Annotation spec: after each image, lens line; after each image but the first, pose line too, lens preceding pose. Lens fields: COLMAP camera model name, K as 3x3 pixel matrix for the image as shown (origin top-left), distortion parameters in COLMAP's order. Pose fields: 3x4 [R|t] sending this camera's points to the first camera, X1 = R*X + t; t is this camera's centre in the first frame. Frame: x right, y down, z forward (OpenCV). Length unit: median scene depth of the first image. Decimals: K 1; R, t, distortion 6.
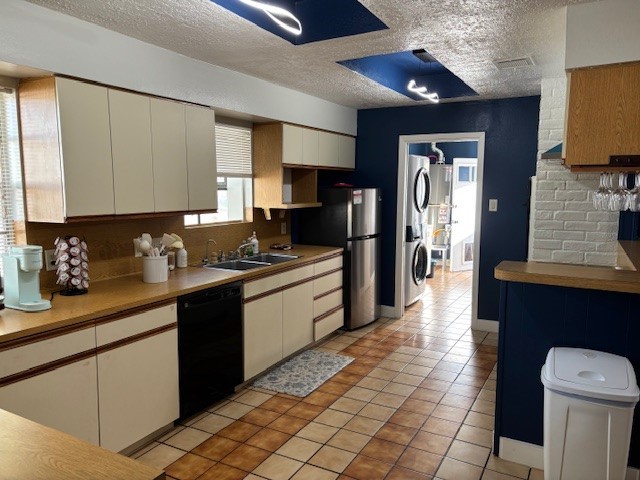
lens RADIAL K [[483.5, 0, 321.4], [0, 483.5, 242.3], [0, 0, 1]] dist [0.013810, -0.006849]
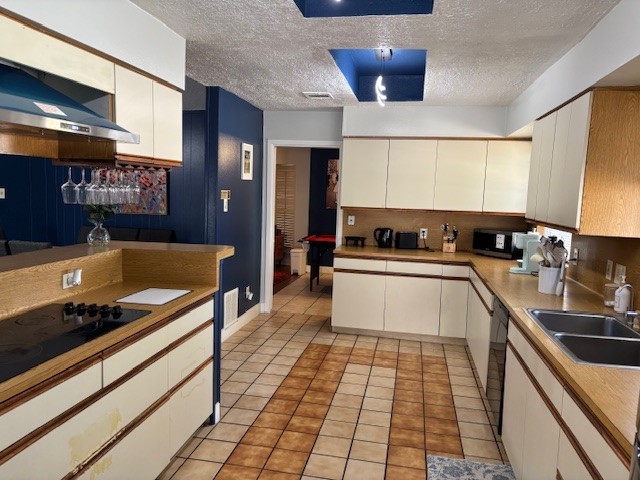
lens RADIAL K [[483.5, 0, 319.8], [0, 483.5, 240.8], [0, 0, 1]] dist [0.013810, -0.006849]
pose [[-0.950908, -0.004906, -0.309436, 0.423918], [-0.072269, 0.975750, 0.206615, -0.198197], [0.300918, 0.218834, -0.928202, 1.787429]]
